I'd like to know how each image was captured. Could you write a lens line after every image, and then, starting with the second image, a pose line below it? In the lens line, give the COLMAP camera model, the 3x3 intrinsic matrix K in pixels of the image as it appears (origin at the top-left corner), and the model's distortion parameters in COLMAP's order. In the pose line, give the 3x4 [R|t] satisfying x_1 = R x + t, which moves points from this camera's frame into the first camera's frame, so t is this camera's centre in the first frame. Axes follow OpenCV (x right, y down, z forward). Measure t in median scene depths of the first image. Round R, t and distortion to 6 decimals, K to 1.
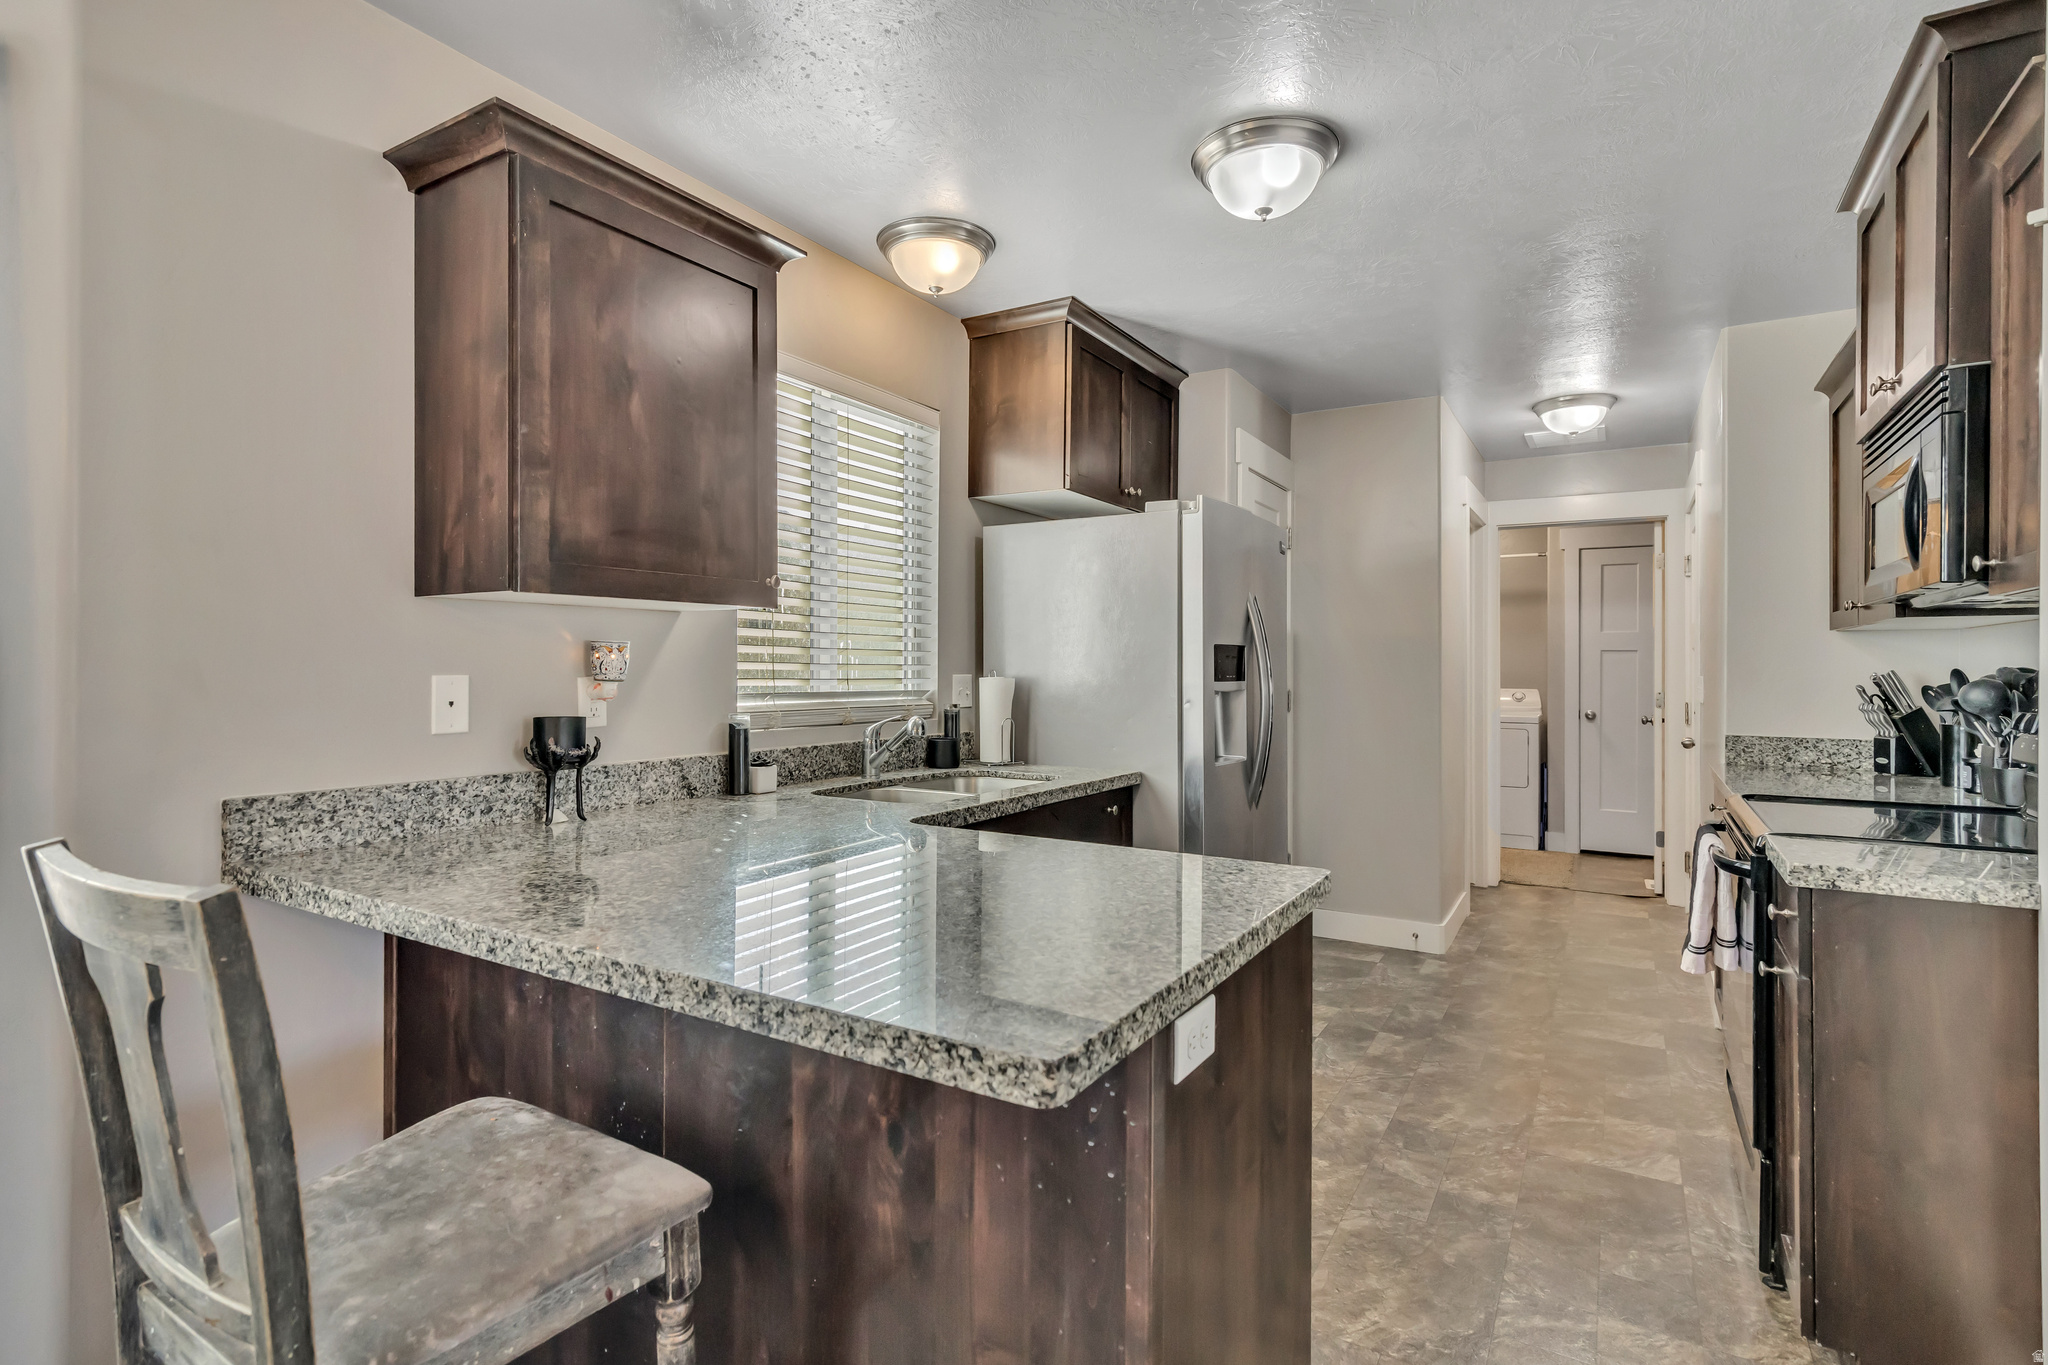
lens RADIAL K [[996.2, 0, 1012.0], [0, 996.2, 674.8], [0, 0, 1]] dist [0.002990, 0.001260]
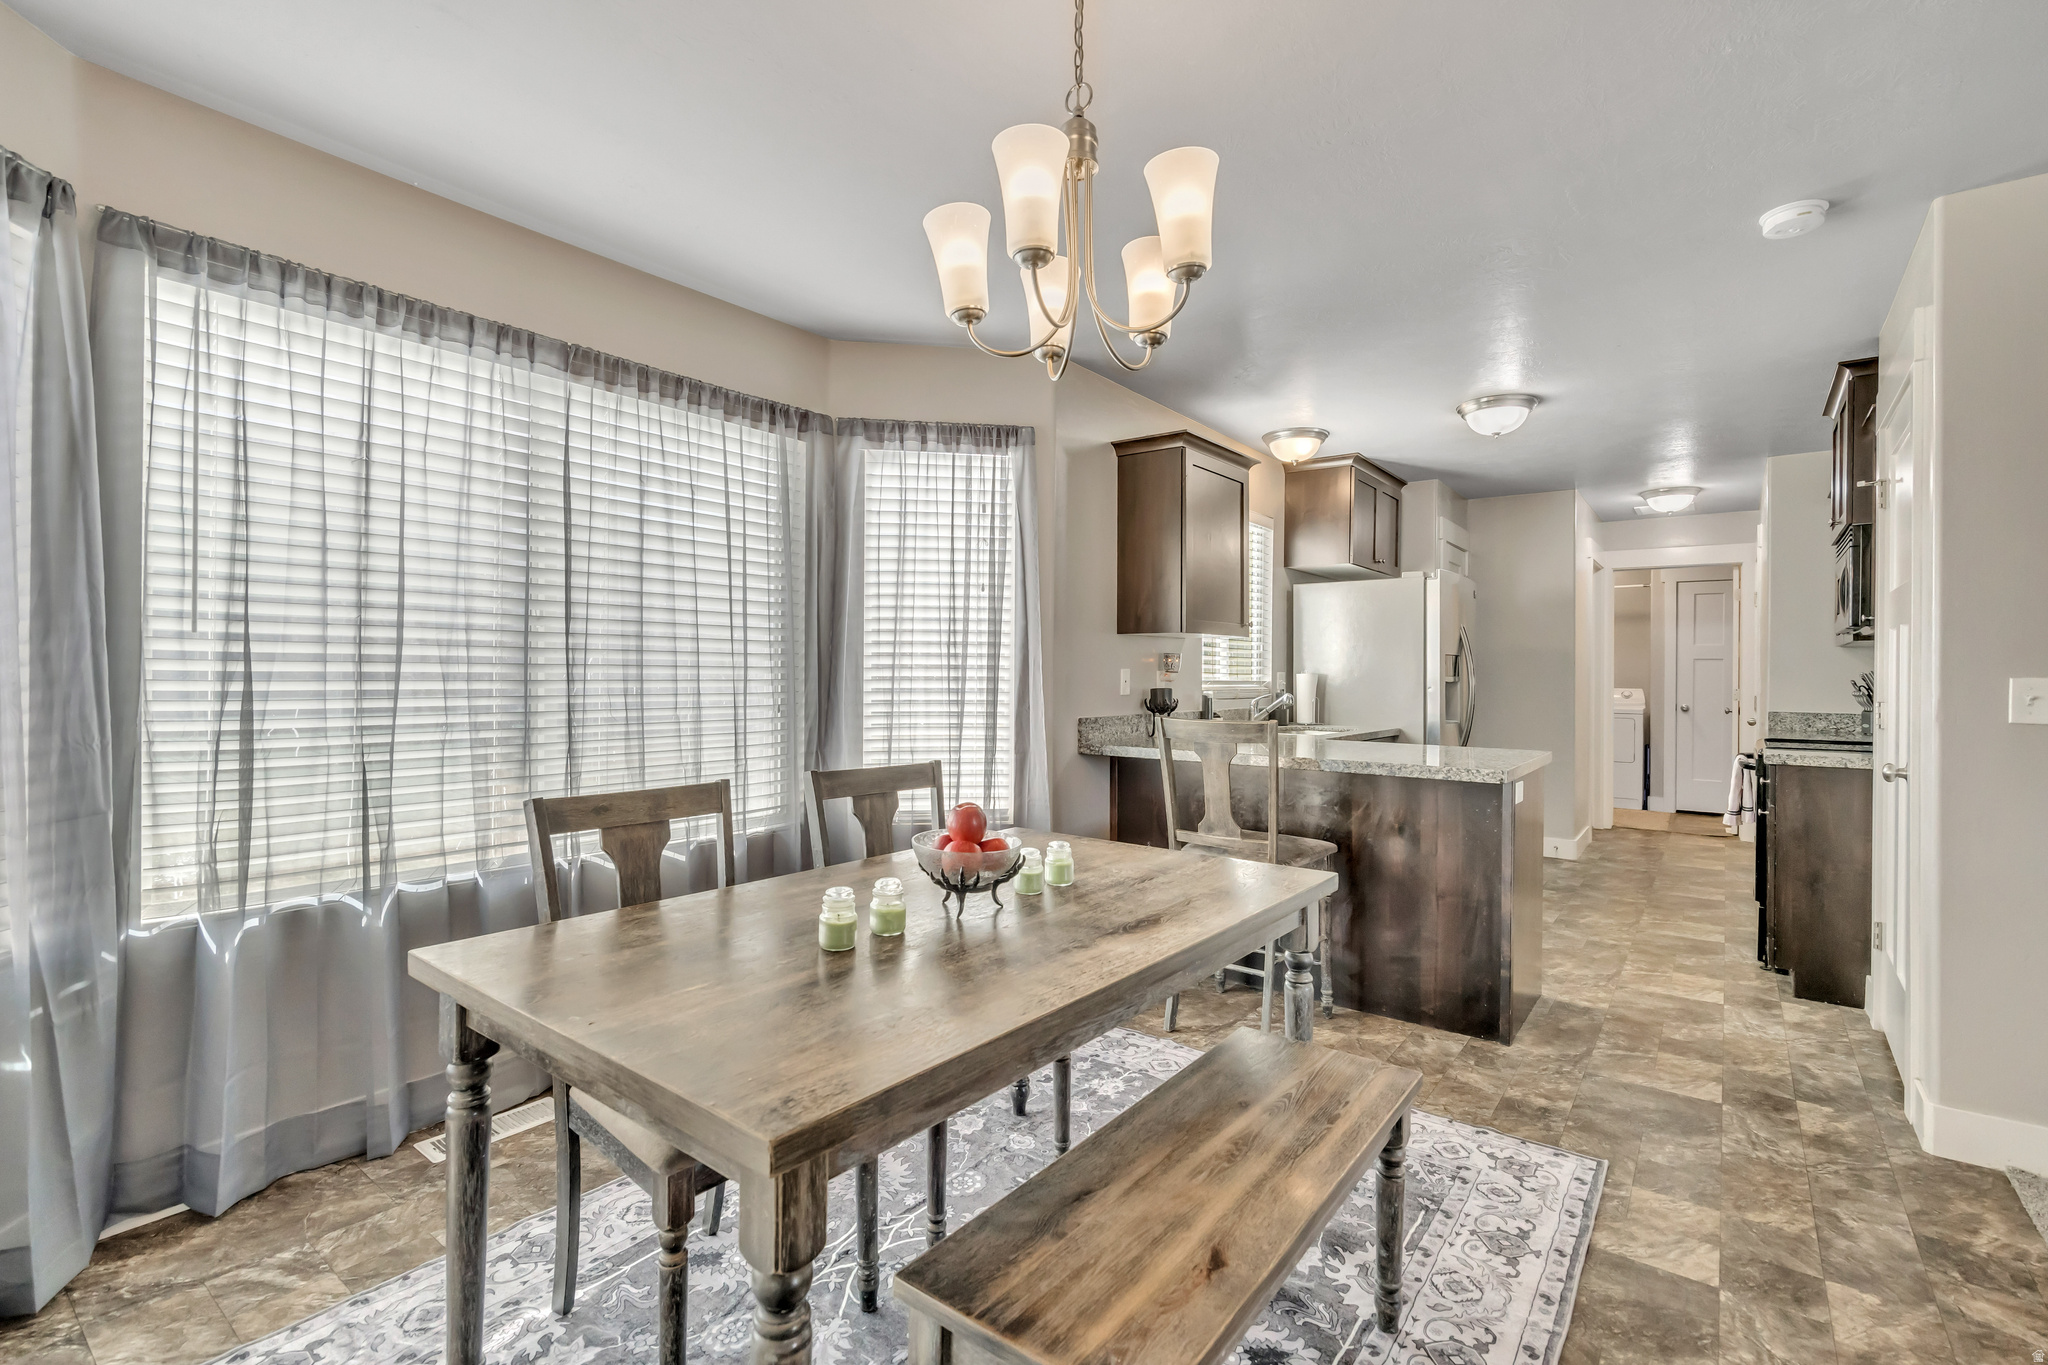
lens RADIAL K [[917.8, 0, 1016.9], [0, 917.8, 681.4], [0, 0, 1]] dist [-0.000177, 0.001269]
pose [[0.993714, 0.003899, -0.111884, -0.436425], [-0.003786, 0.999992, 0.001223, 0.019897], [0.111888, -0.000792, 0.993721, -0.818830]]
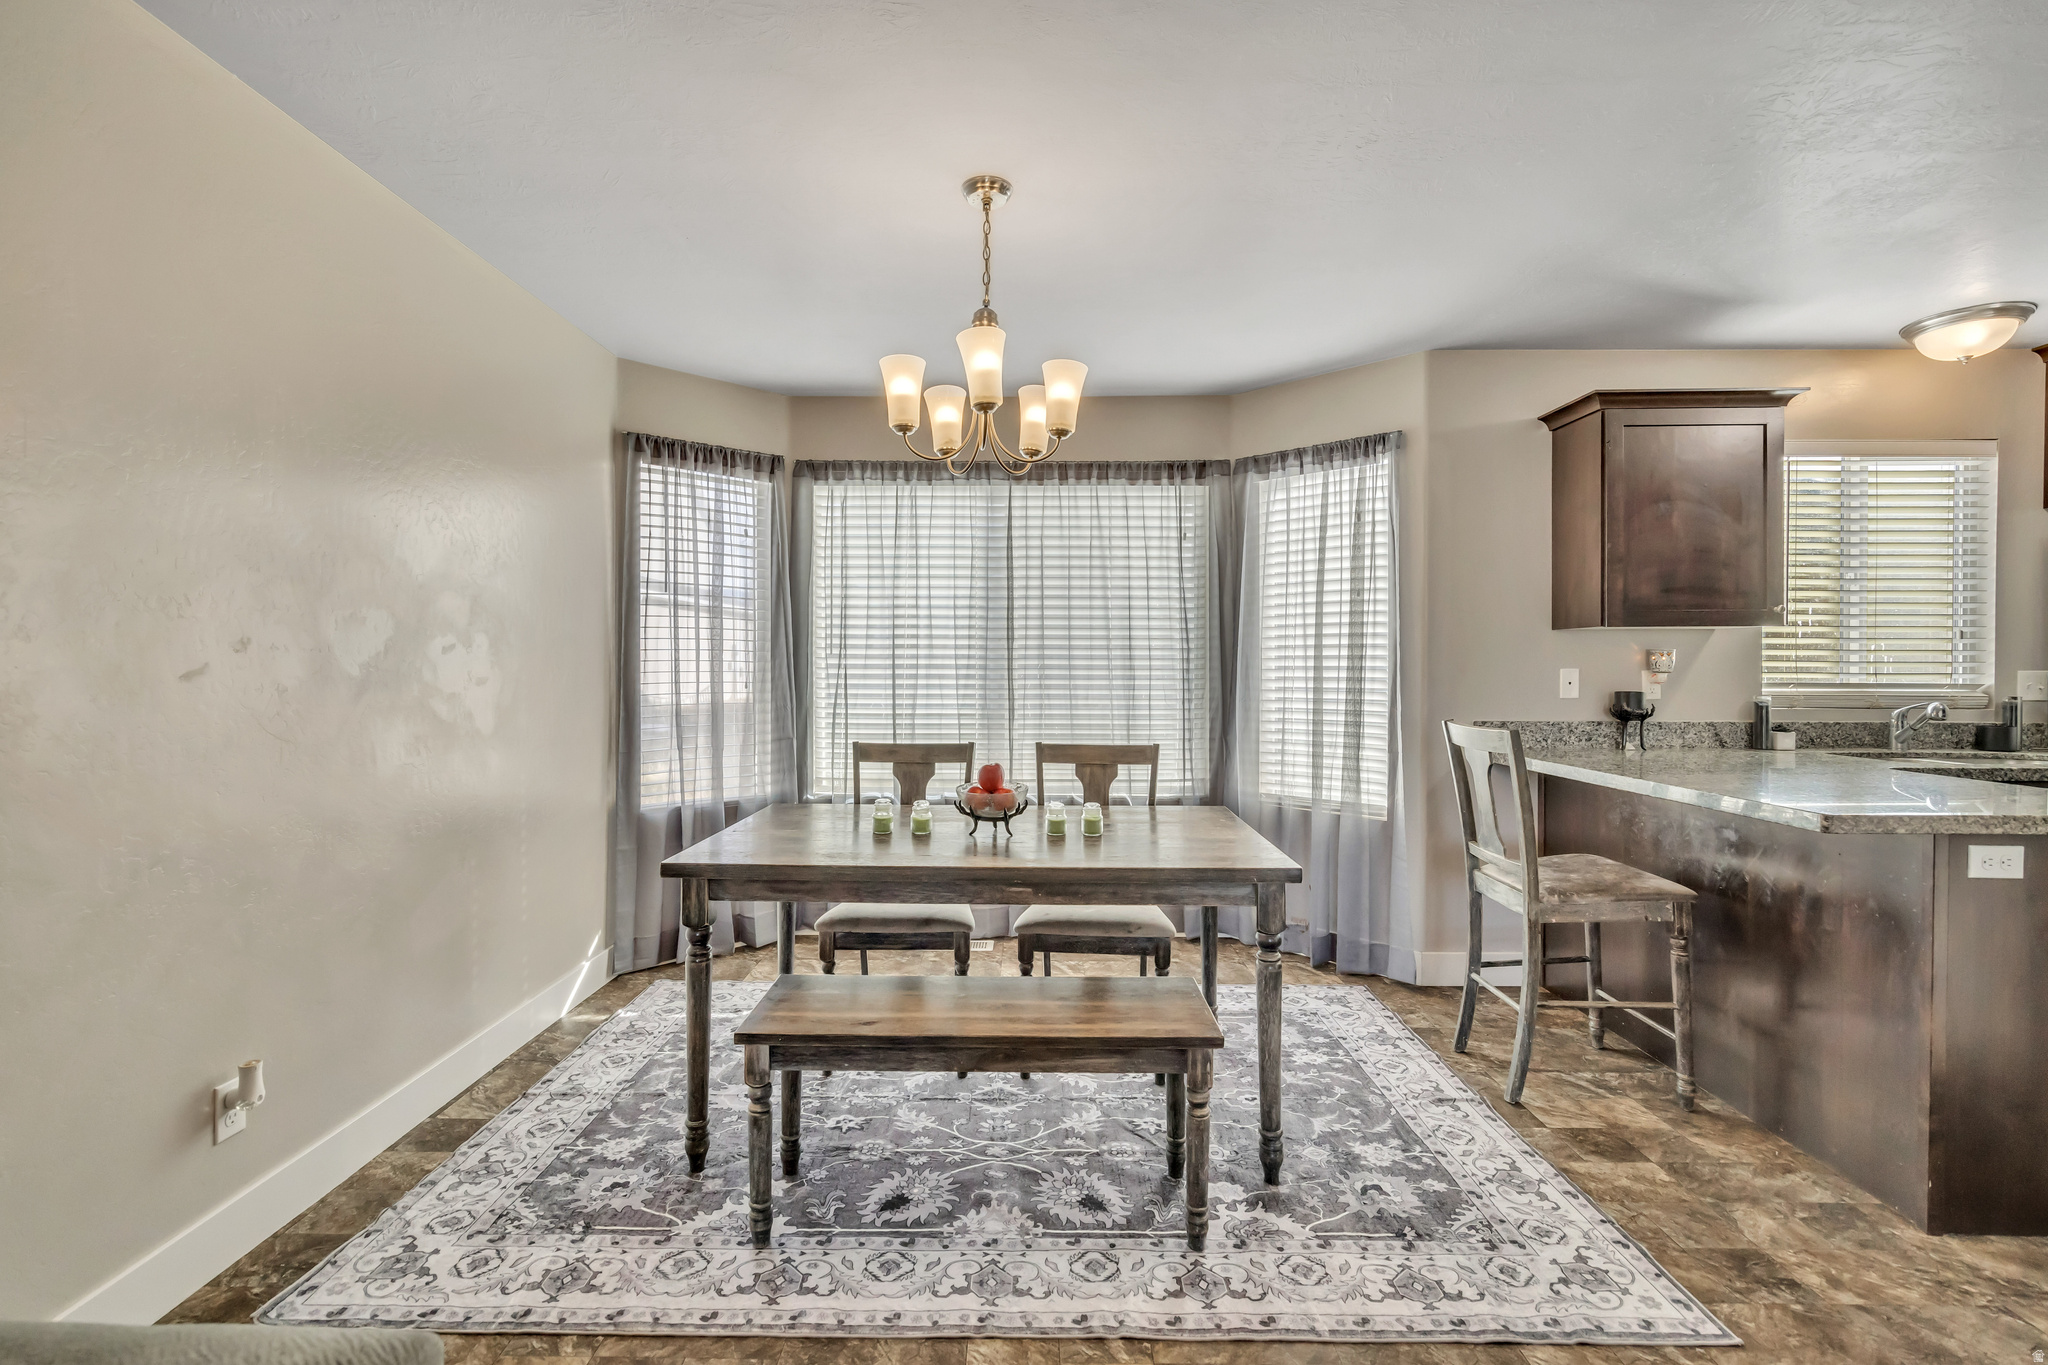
lens RADIAL K [[917.8, 0, 1026.1], [0, 917.8, 670.4], [0, 0, 1]] dist [-0.000177, 0.001269]
pose [[0.518274, -0.000671, -0.855215, 0.326558], [-0.005596, 0.999976, -0.004175, 0.012676], [0.855197, 0.006950, 0.518257, -0.649557]]
